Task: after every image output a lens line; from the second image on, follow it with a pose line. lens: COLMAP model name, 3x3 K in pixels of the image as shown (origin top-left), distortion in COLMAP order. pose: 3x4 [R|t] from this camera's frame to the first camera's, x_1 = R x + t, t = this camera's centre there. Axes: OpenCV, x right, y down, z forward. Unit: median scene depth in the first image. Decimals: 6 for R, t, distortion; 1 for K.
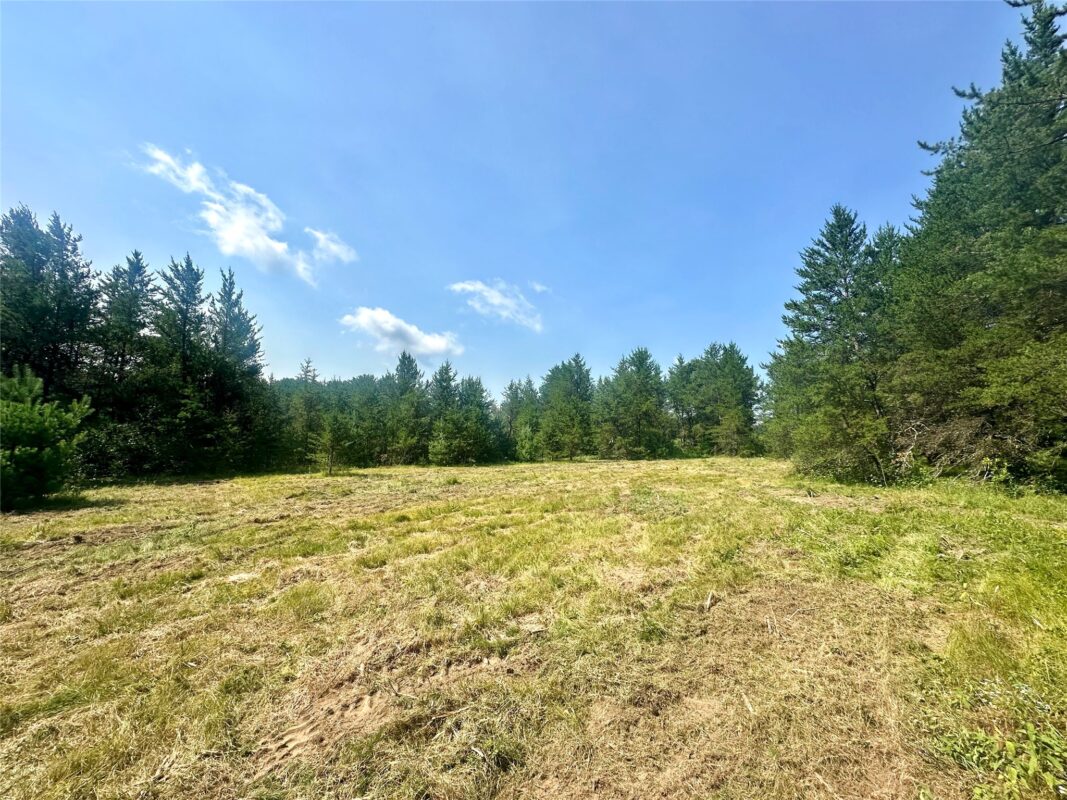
lens RADIAL K [[426.4, 0, 532.3], [0, 426.4, 406.4], [0, 0, 1]] dist [-0.001108, 0.000711]
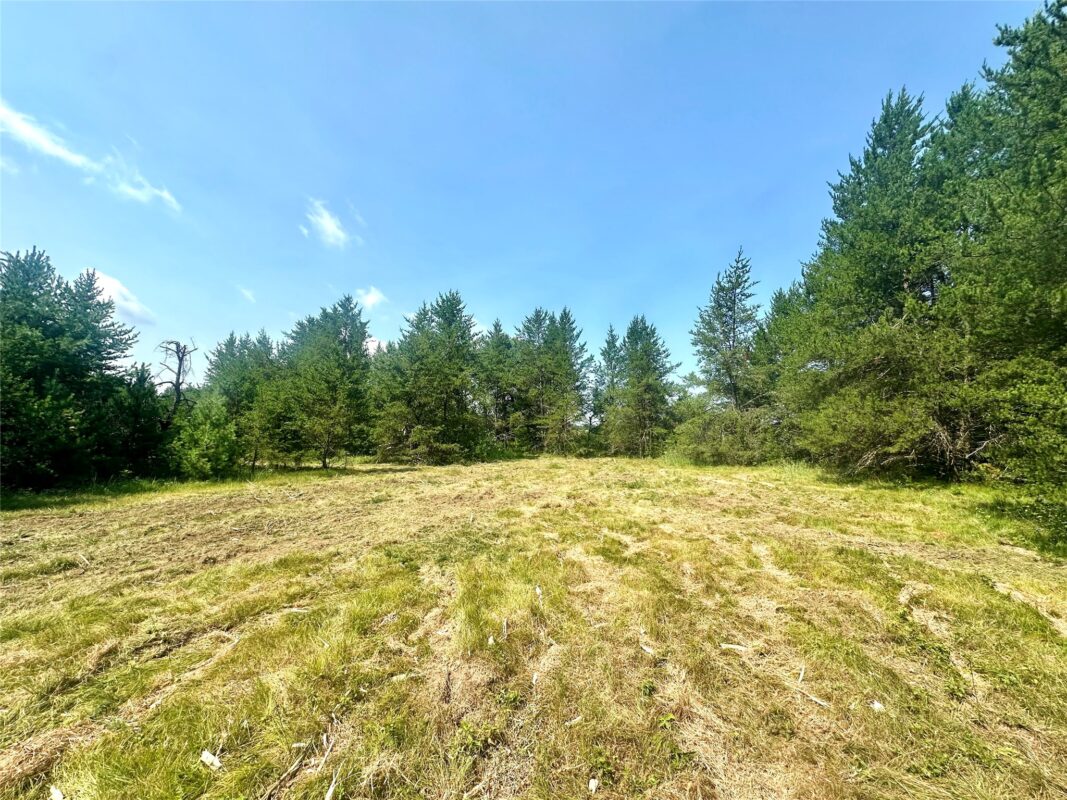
lens RADIAL K [[426.4, 0, 532.5], [0, 426.4, 399.7], [0, 0, 1]] dist [-0.001108, 0.000711]
pose [[0.860709, 0.060587, 0.505480, 0.042153], [-0.062597, 0.997954, -0.013028, 0.035287], [-0.505235, -0.020428, 0.862740, 0.436006]]
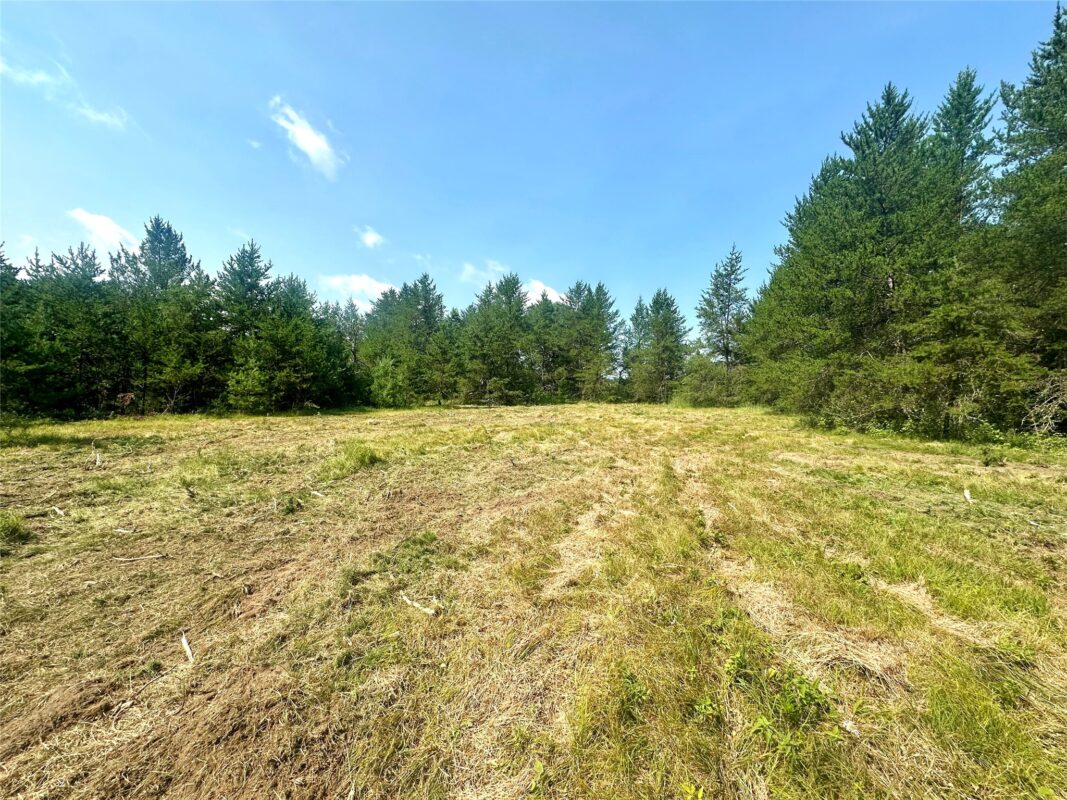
lens RADIAL K [[426.4, 0, 532.0], [0, 426.4, 402.9], [0, 0, 1]] dist [-0.001108, 0.000711]
pose [[0.899821, 0.009187, 0.436162, -0.094158], [-0.062822, 0.992087, 0.108708, 0.026662], [-0.431712, -0.125219, 0.893278, 0.233641]]
